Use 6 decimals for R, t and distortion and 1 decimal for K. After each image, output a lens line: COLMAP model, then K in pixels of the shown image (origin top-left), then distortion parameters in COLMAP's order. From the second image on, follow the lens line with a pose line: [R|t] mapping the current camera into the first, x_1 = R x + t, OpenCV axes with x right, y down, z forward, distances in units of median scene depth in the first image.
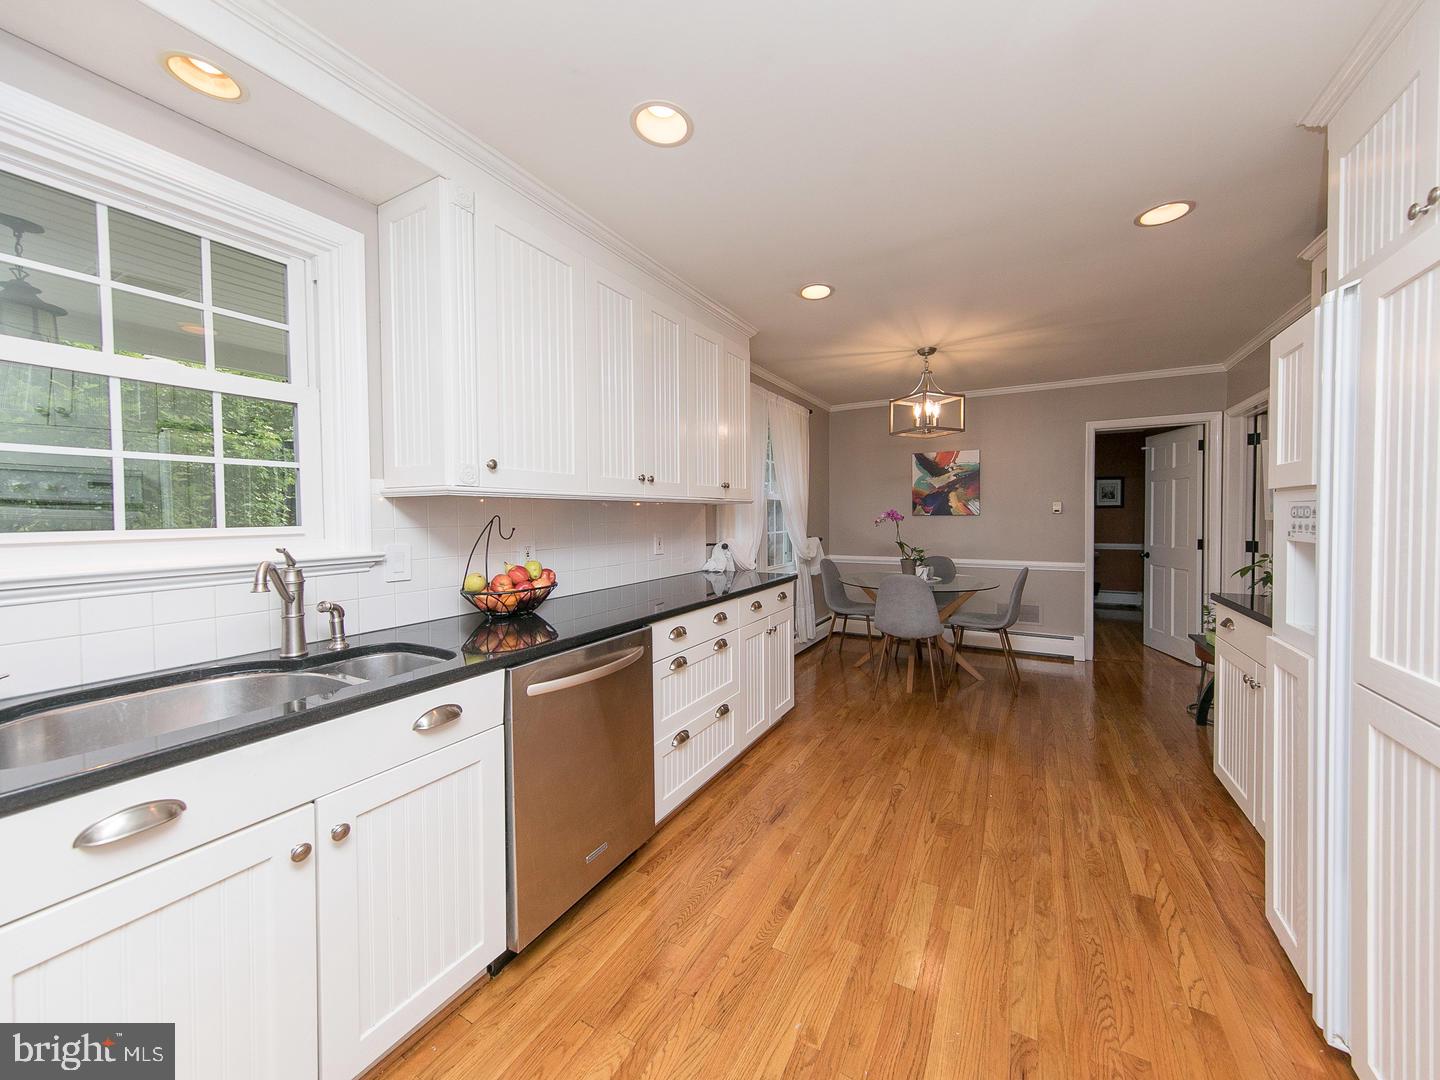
lens RADIAL K [[518.4, 0, 750.0], [0, 518.4, 525.7], [0, 0, 1]] dist [0.010698, -0.000138]
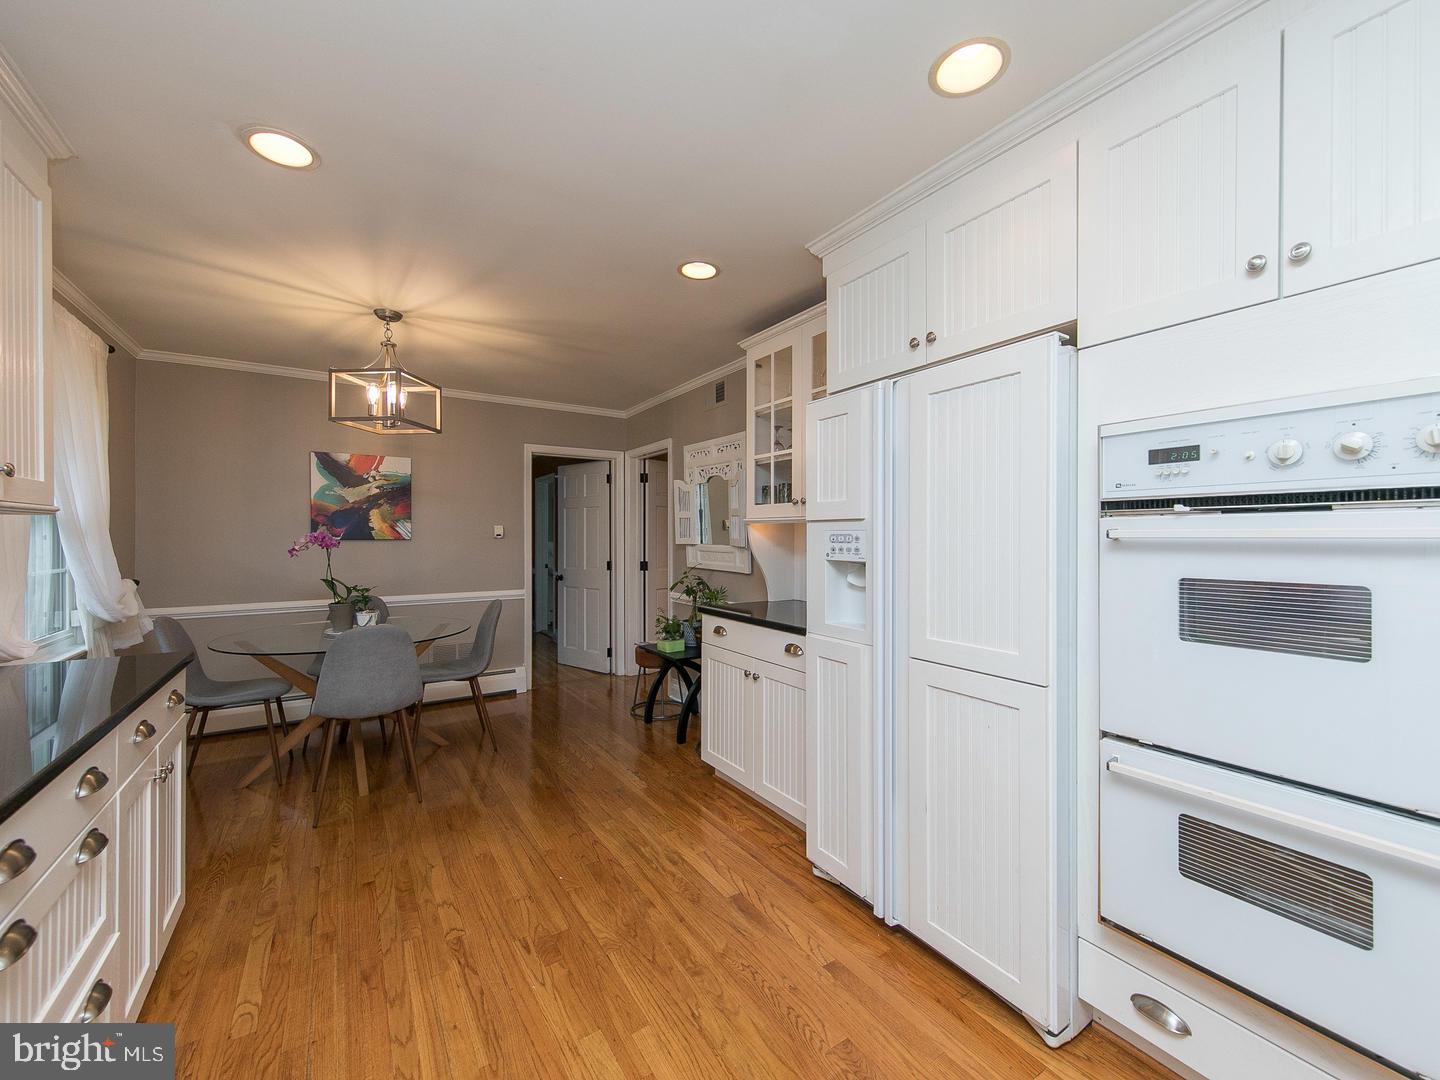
lens RADIAL K [[578.3, 0, 721.9], [0, 578.3, 537.3], [0, 0, 1]] dist [0.008509, -0.000466]
pose [[0.489673, 0.005177, 0.871891, -0.140251], [0.015480, 0.999773, -0.014630, -0.004458], [-0.871769, 0.020660, 0.489481, 0.197340]]
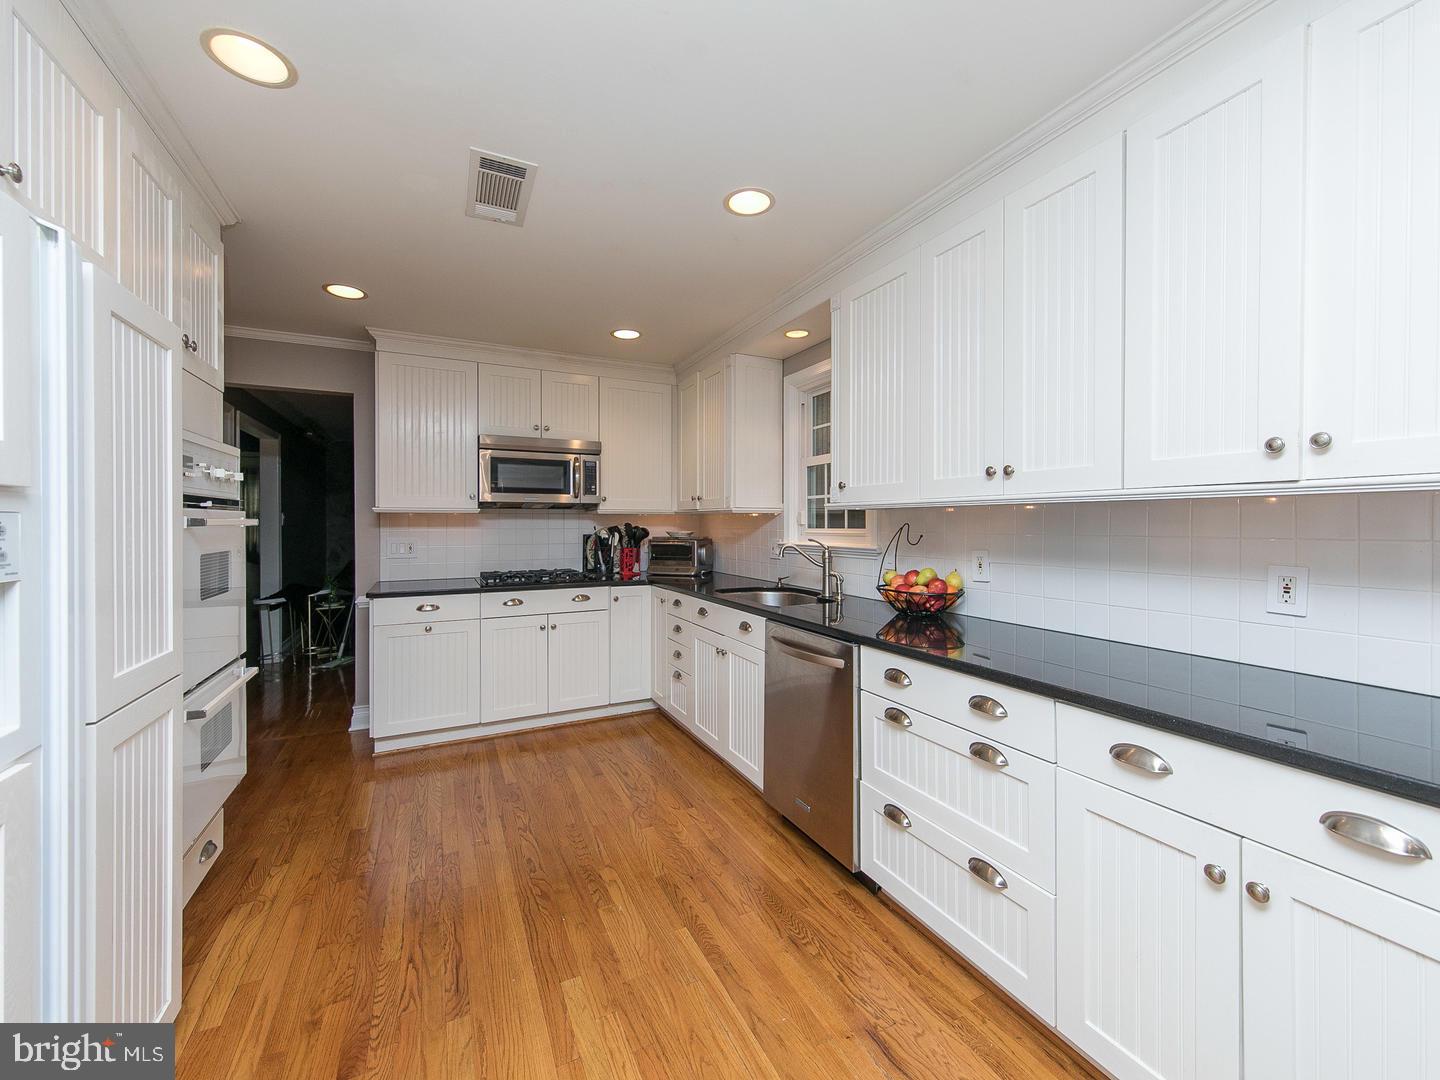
lens RADIAL K [[578.3, 0, 723.2], [0, 578.3, 526.1], [0, 0, 1]] dist [0.008509, -0.000466]
pose [[-0.577159, 0.010551, -0.816564, 0.399184], [-0.016933, 0.999547, 0.024883, -0.019369], [0.816457, 0.028189, -0.576718, 0.716414]]
